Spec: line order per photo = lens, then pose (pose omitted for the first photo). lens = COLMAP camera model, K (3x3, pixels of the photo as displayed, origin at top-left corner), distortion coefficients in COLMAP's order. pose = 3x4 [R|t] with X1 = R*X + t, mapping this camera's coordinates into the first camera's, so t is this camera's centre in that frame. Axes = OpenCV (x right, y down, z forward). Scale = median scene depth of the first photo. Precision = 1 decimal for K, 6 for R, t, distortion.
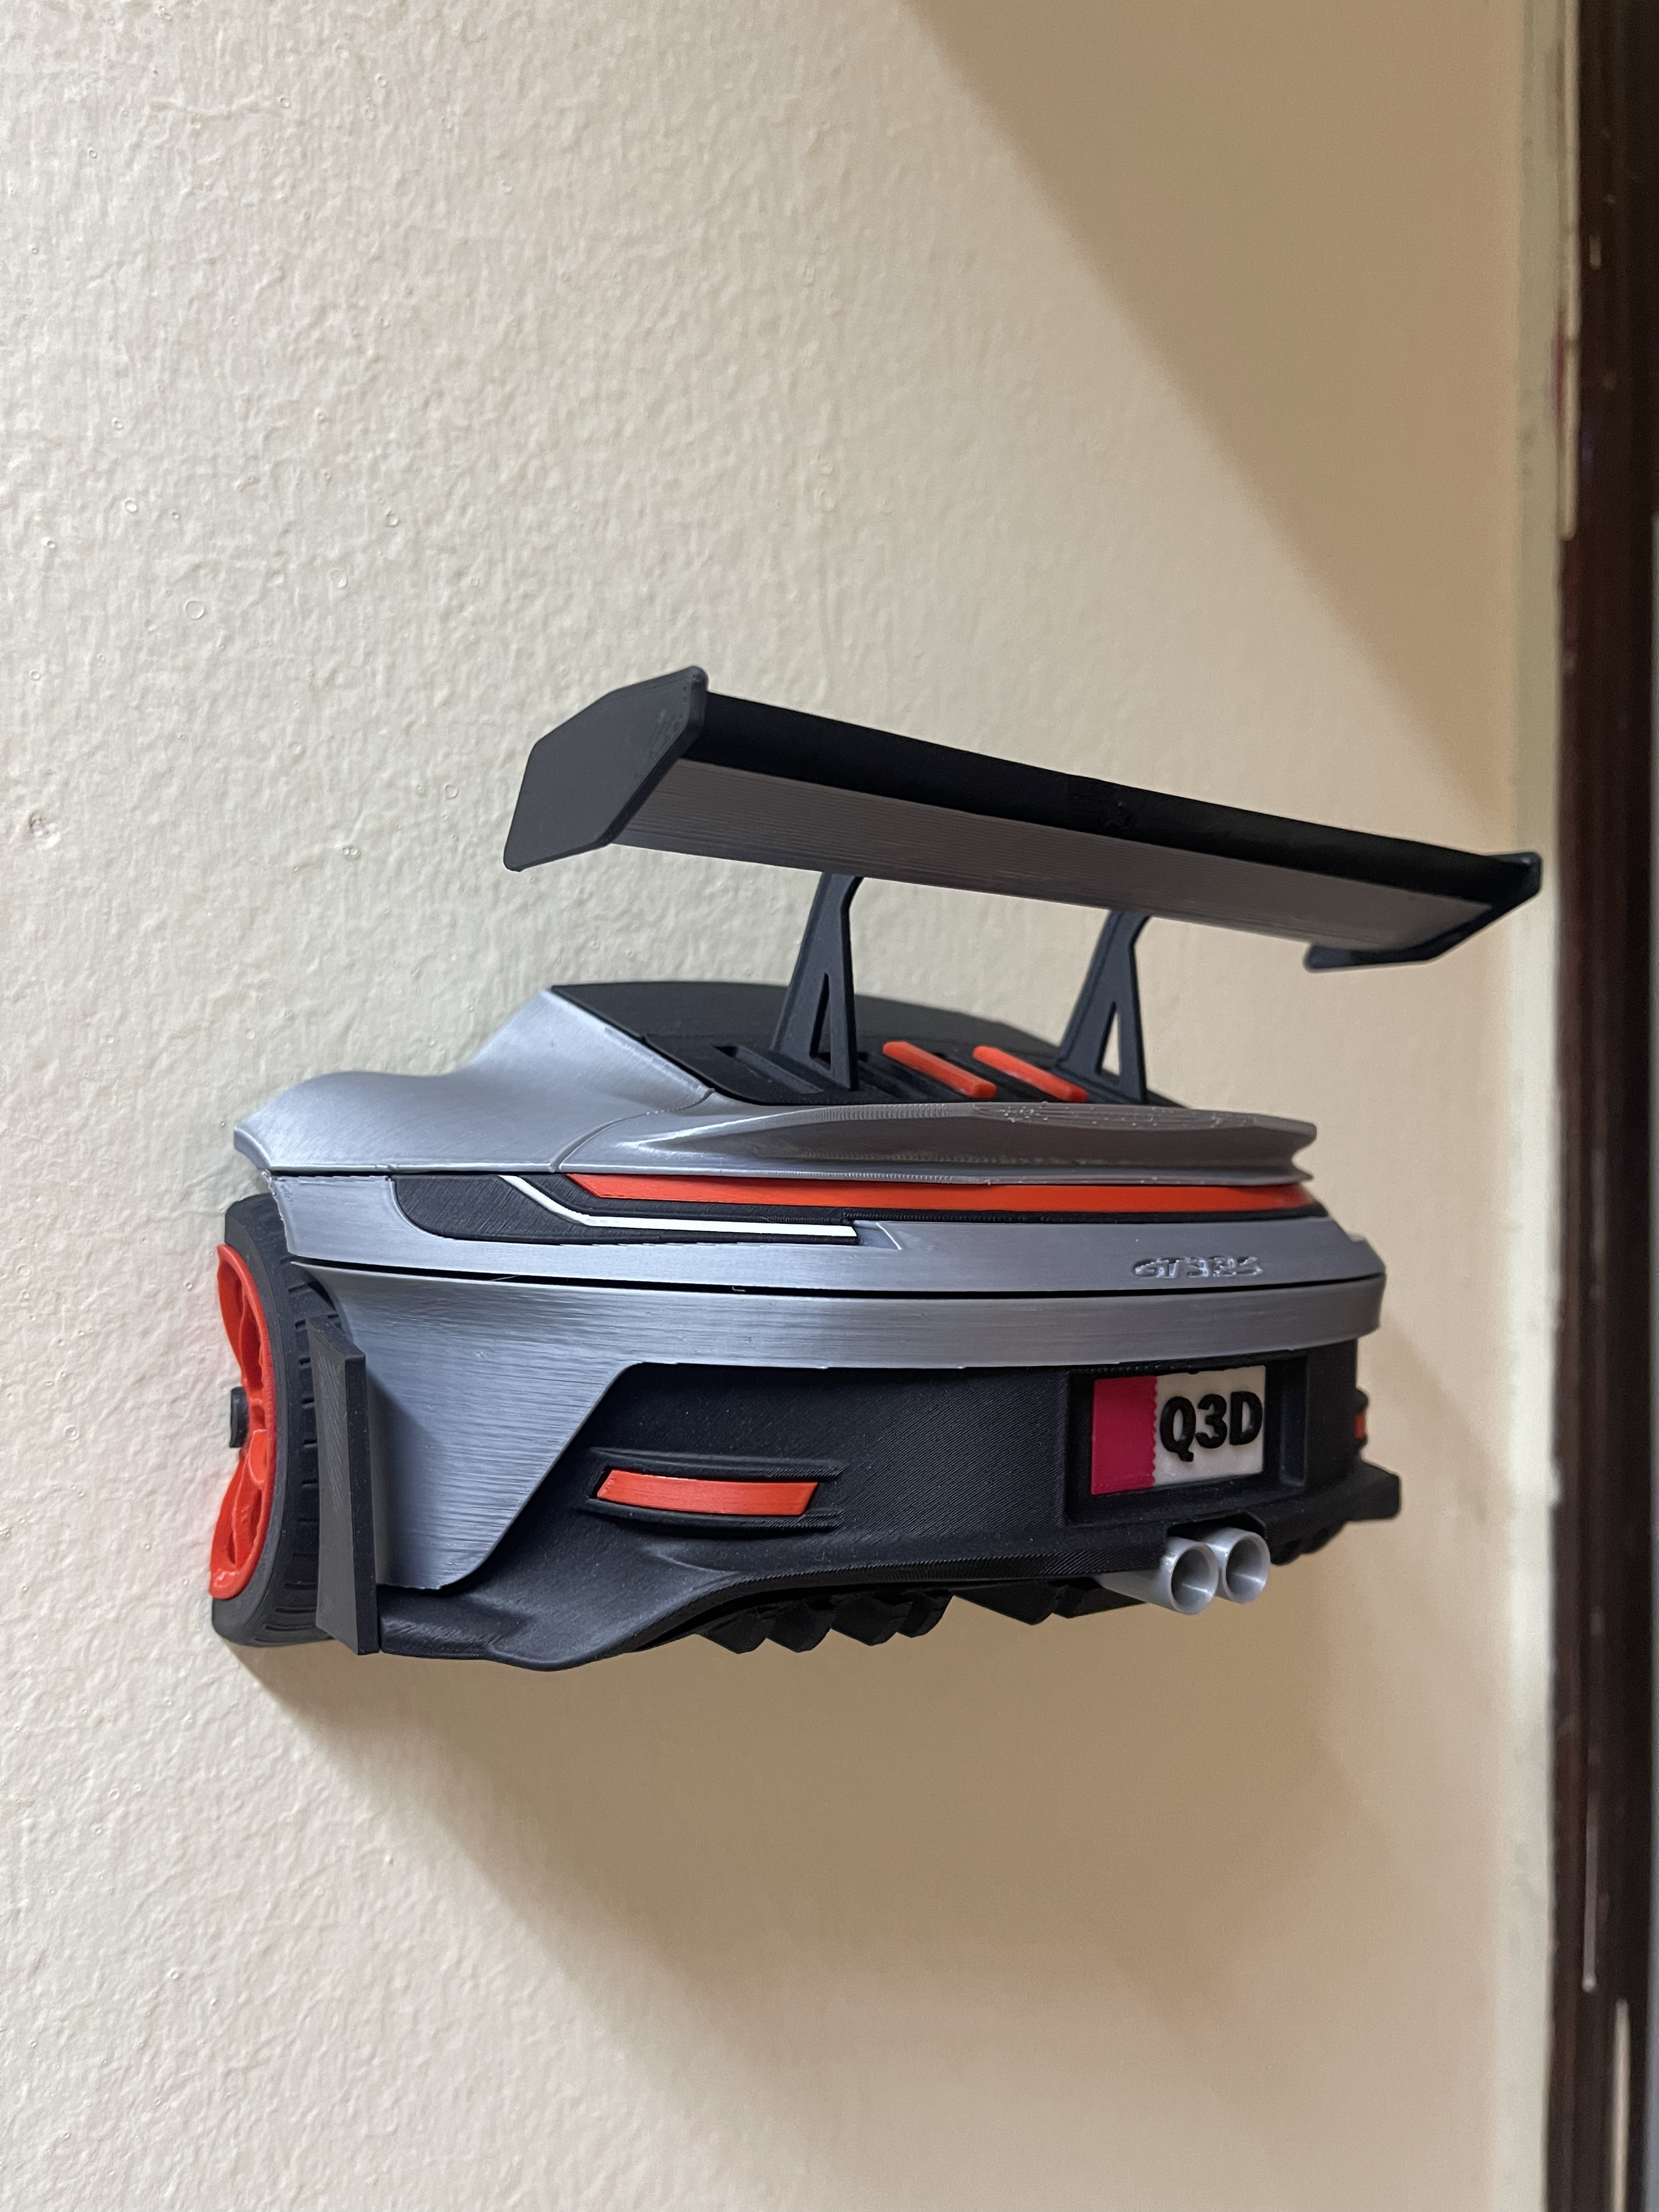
lens RADIAL K [[1713.0, 0, 829.5], [0, 1713.0, 1106.0], [0, 0, 1]] dist [0.025739, -0.015893]
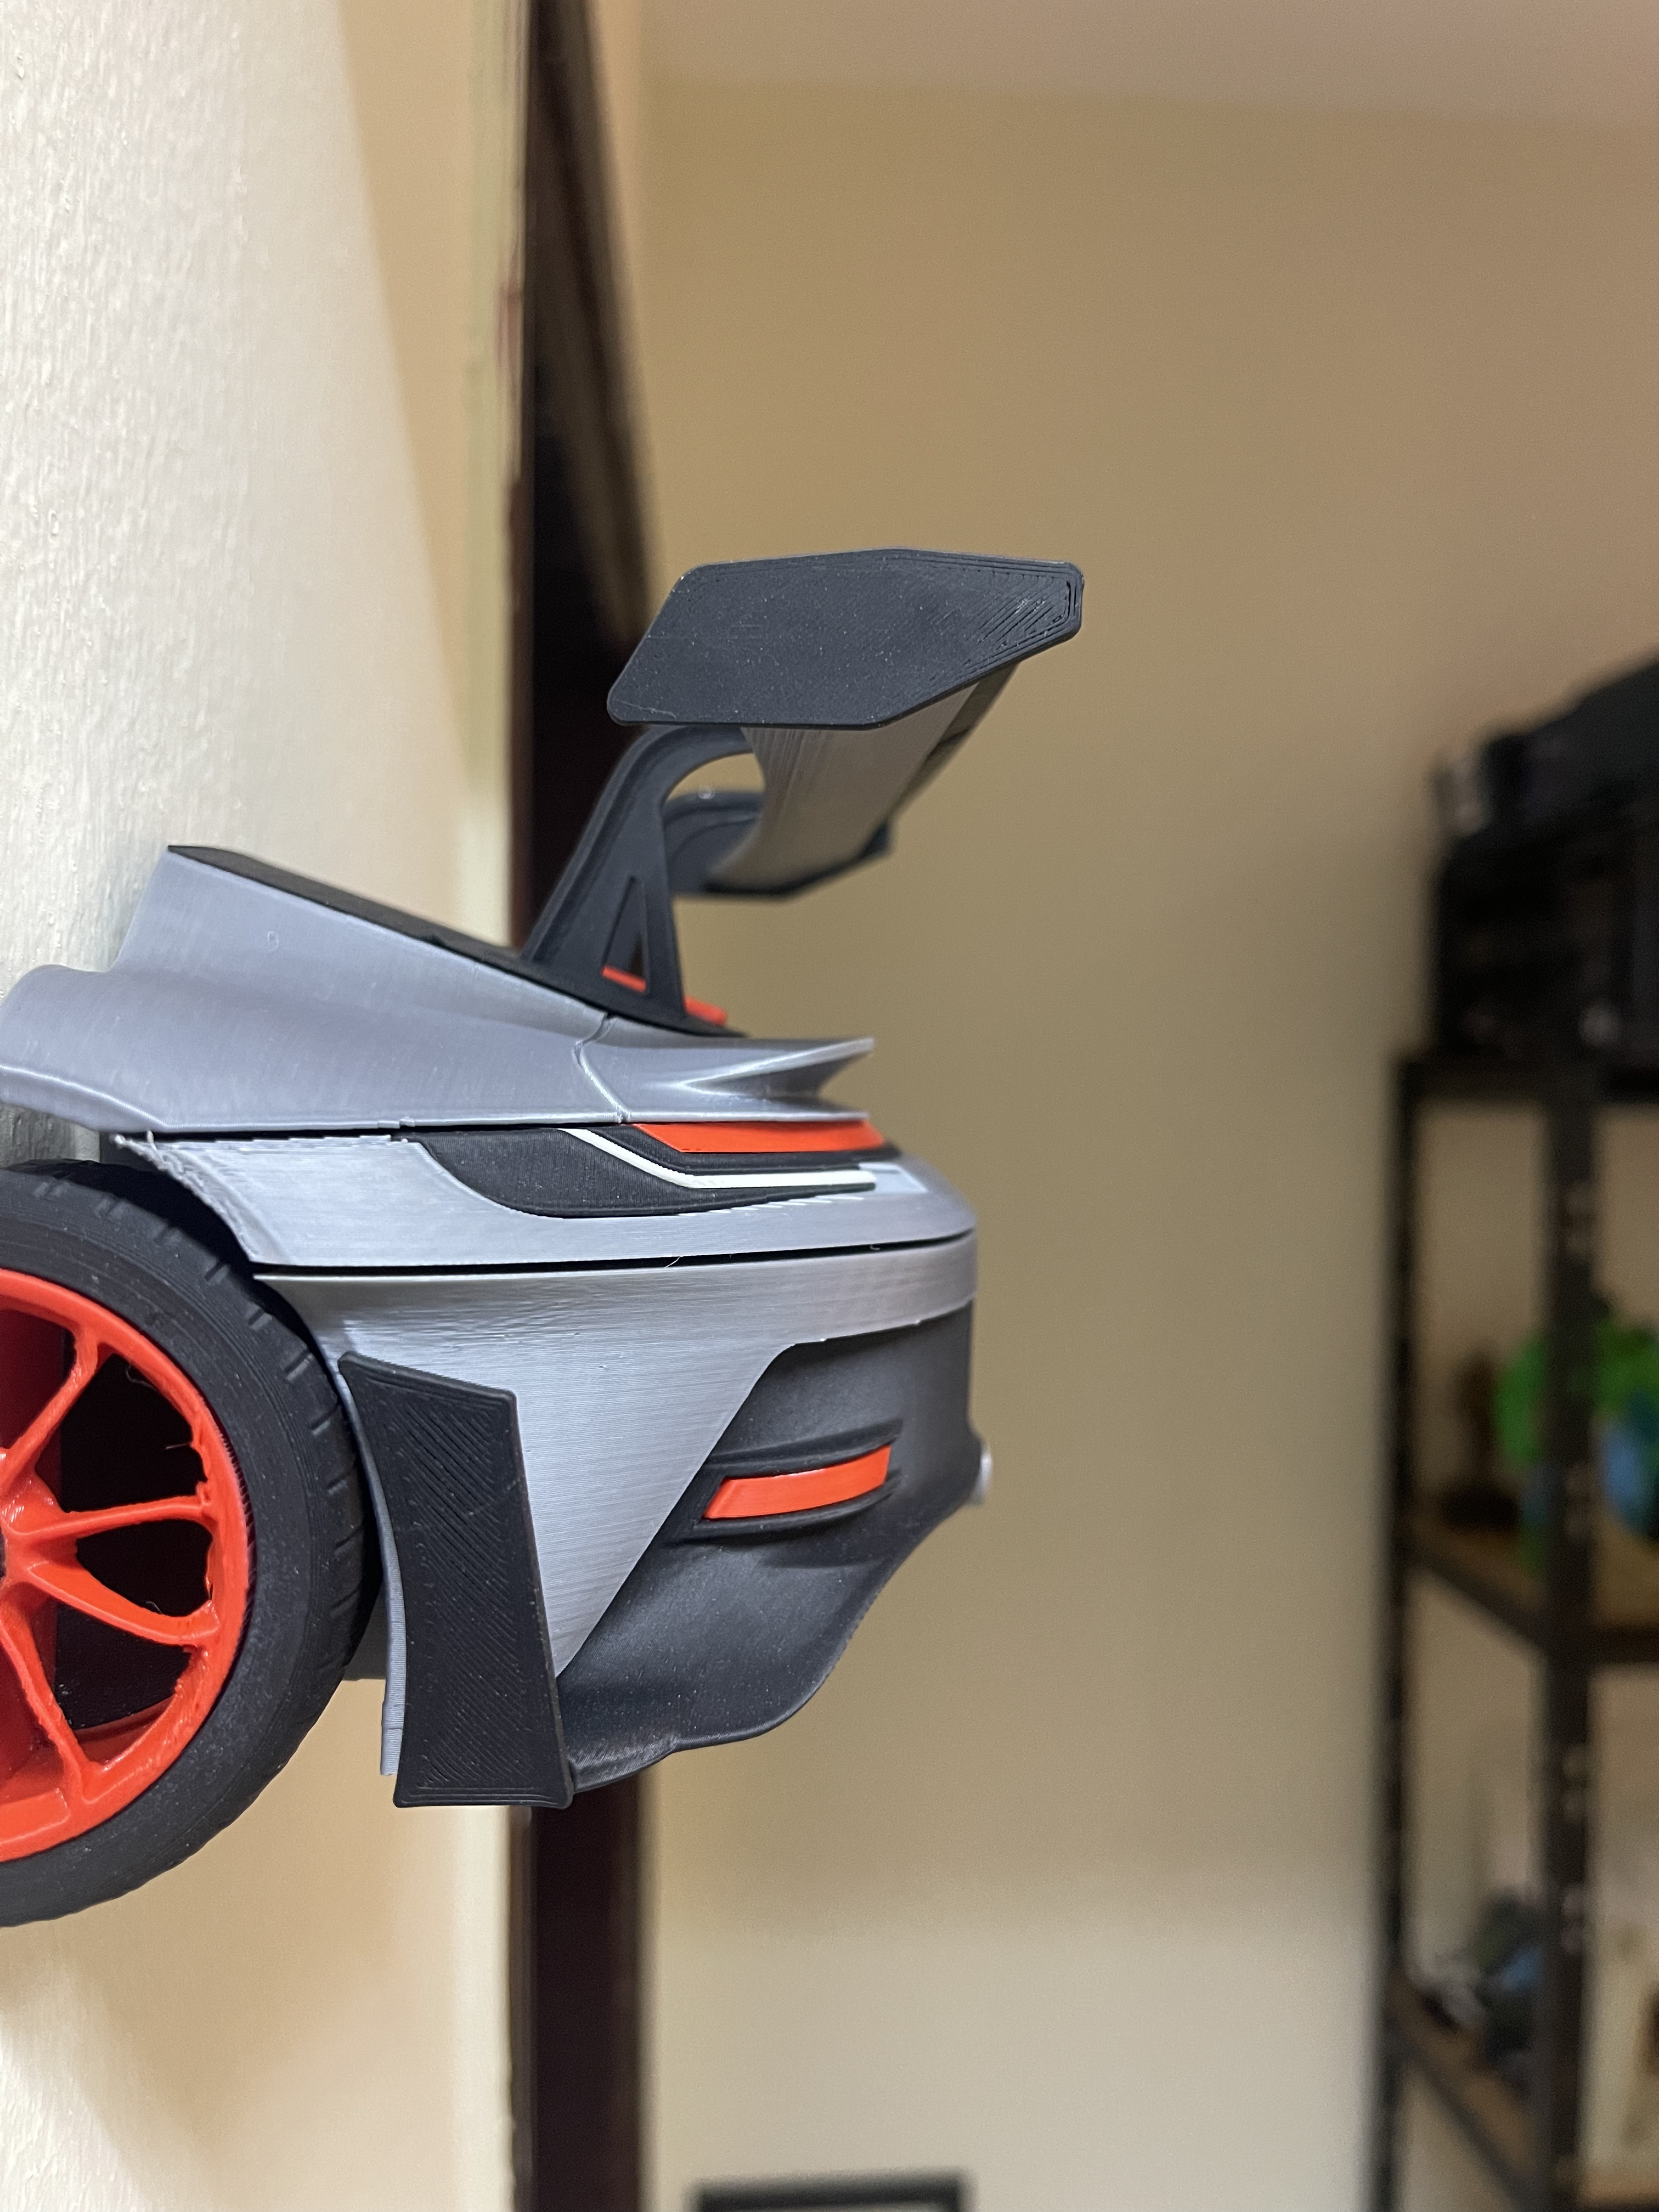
lens RADIAL K [[1713.0, 0, 829.5], [0, 1713.0, 1106.0], [0, 0, 1]] dist [0.025739, -0.015893]
pose [[0.554055, -0.025033, 0.832103, -0.728270], [-0.029343, 0.998339, 0.049572, -0.009672], [-0.831963, -0.051881, 0.552401, 0.477176]]
